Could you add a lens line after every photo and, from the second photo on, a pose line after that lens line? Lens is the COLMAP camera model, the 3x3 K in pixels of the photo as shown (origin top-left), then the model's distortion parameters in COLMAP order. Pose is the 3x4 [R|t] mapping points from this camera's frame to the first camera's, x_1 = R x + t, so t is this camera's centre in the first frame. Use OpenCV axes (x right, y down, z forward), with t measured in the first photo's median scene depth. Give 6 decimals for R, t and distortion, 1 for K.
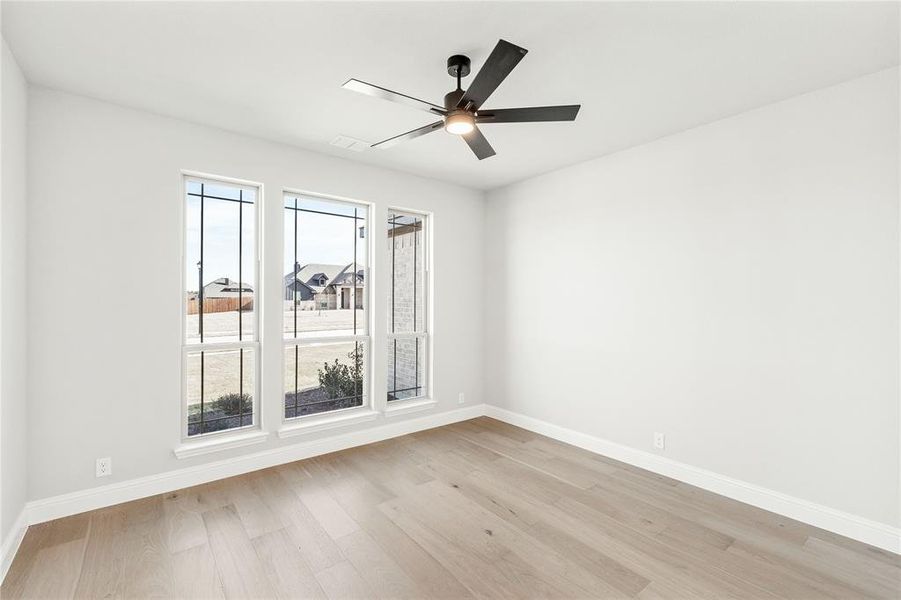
lens RADIAL K [[401.9, 0, 451.2], [0, 401.9, 301.1], [0, 0, 1]] dist [0.007161, -0.000550]
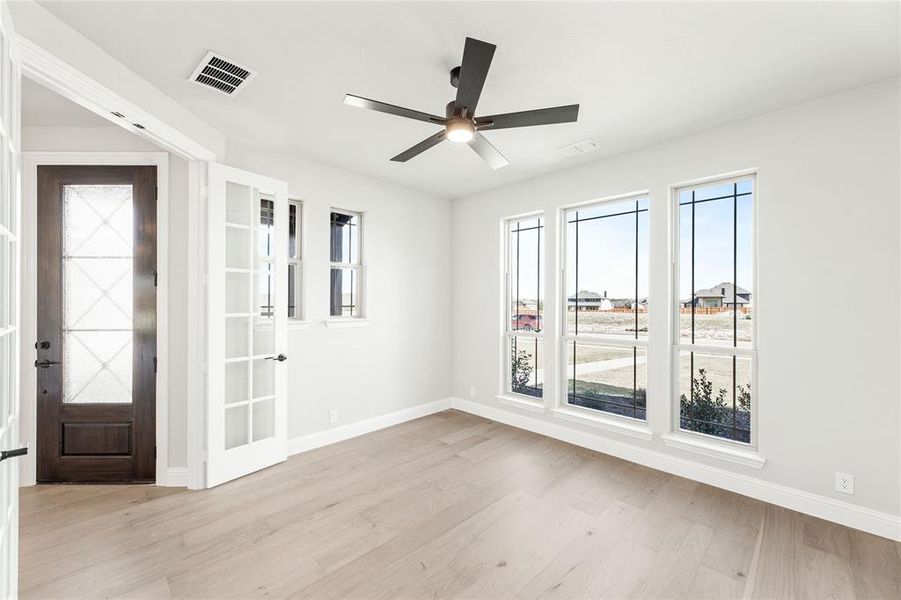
lens RADIAL K [[401.9, 0, 442.7], [0, 401.9, 298.3], [0, 0, 1]] dist [0.007161, -0.000550]
pose [[0.054538, -0.007577, -0.998483, 0.506776], [-0.006993, 0.999944, -0.007970, -0.000109], [0.998487, 0.007417, 0.054482, 0.398655]]
